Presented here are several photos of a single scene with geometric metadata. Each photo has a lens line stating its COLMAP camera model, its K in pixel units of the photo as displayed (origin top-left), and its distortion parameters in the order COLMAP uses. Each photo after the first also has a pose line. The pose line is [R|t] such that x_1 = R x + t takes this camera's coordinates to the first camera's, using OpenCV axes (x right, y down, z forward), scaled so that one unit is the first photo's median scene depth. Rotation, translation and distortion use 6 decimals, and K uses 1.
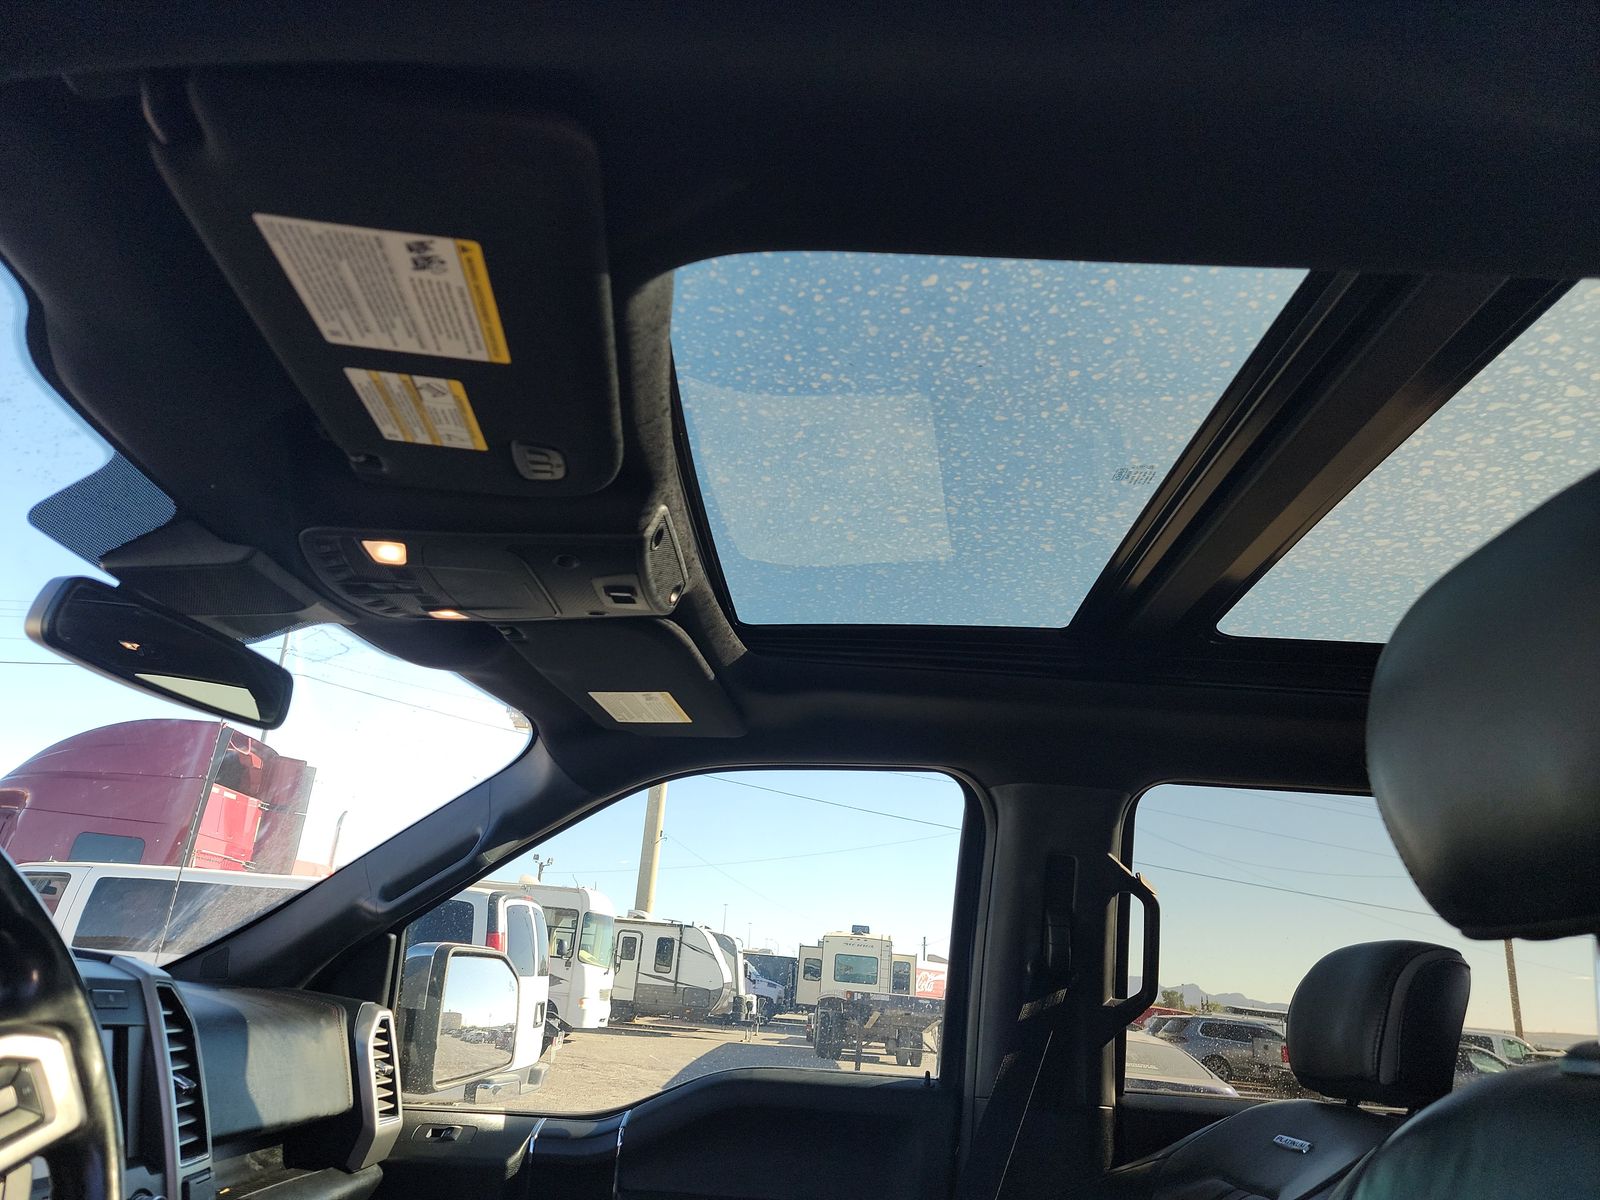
lens RADIAL K [[1115.8, 0, 790.7], [0, 1115.8, 631.6], [0, 0, 1]] dist [0.073510, -0.061249]
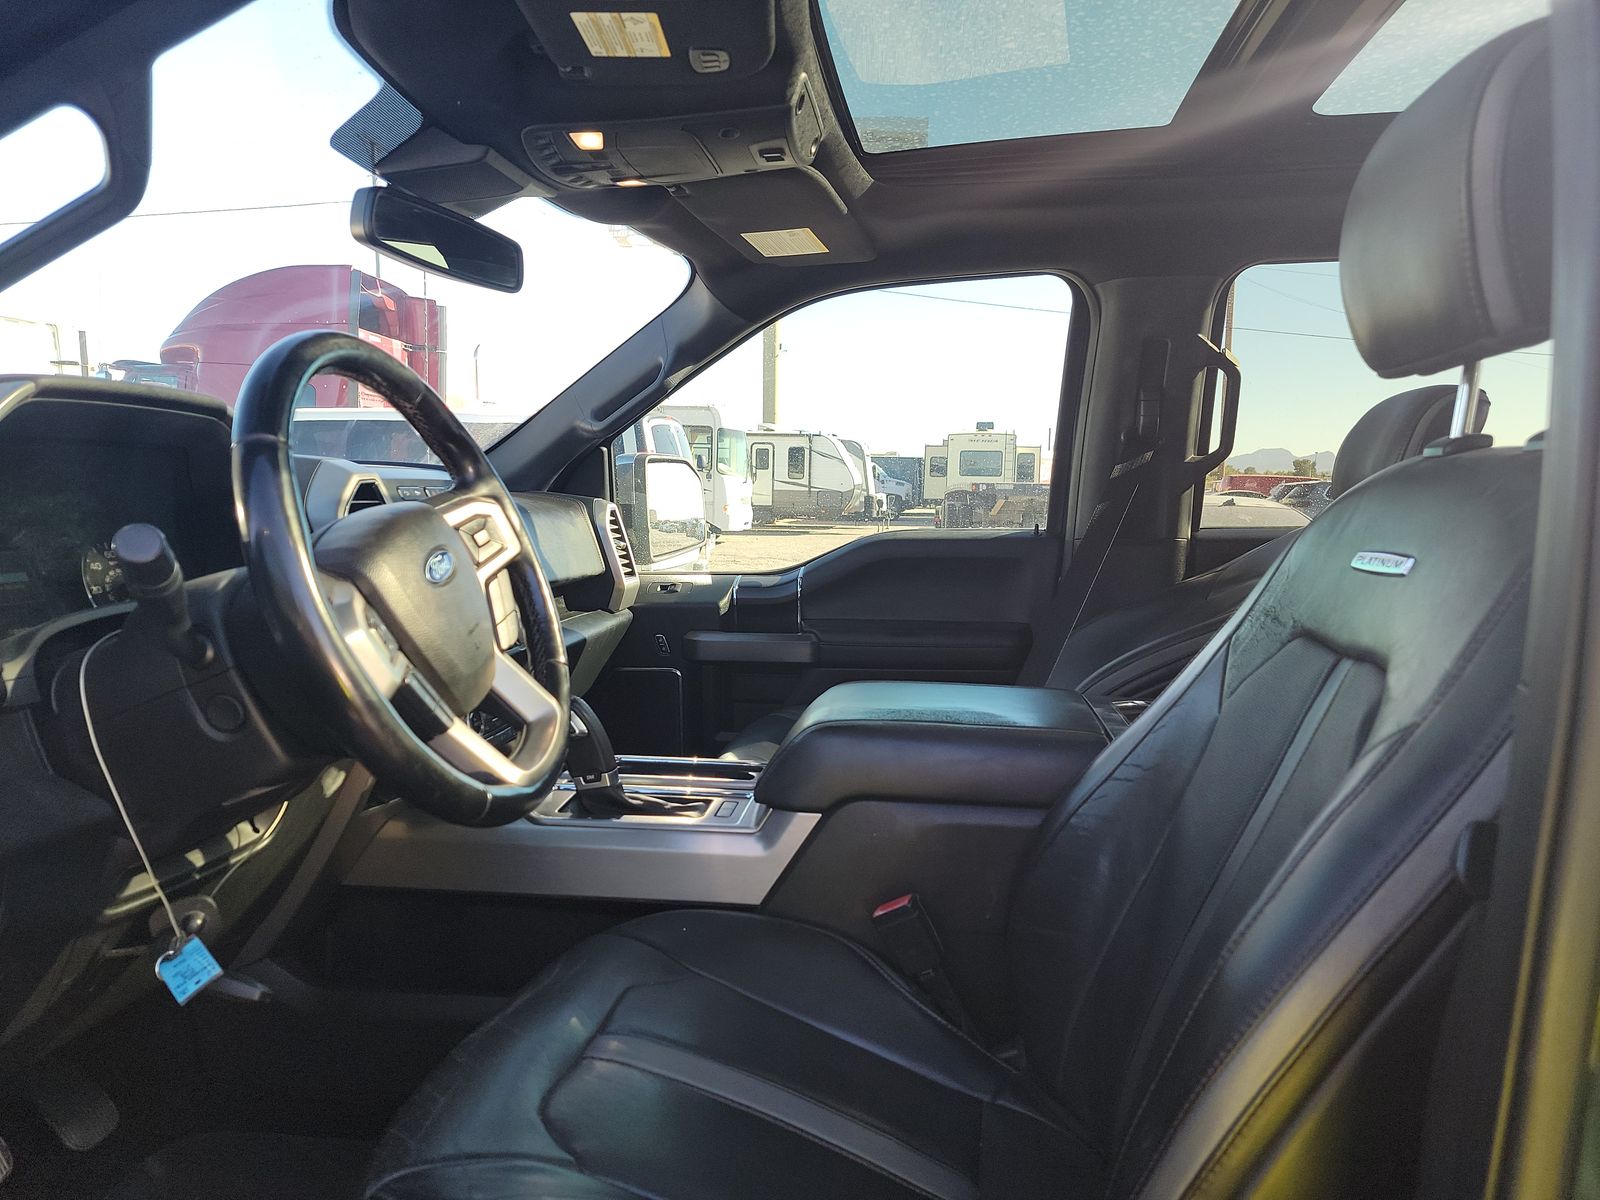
lens RADIAL K [[1115.8, 0, 790.7], [0, 1115.8, 631.6], [0, 0, 1]] dist [0.073510, -0.061249]
pose [[0.991631, -0.049809, -0.119113, -0.008403], [0.095161, 0.905476, 0.413591, -0.045909], [0.087253, -0.421464, 0.902638, -0.211086]]
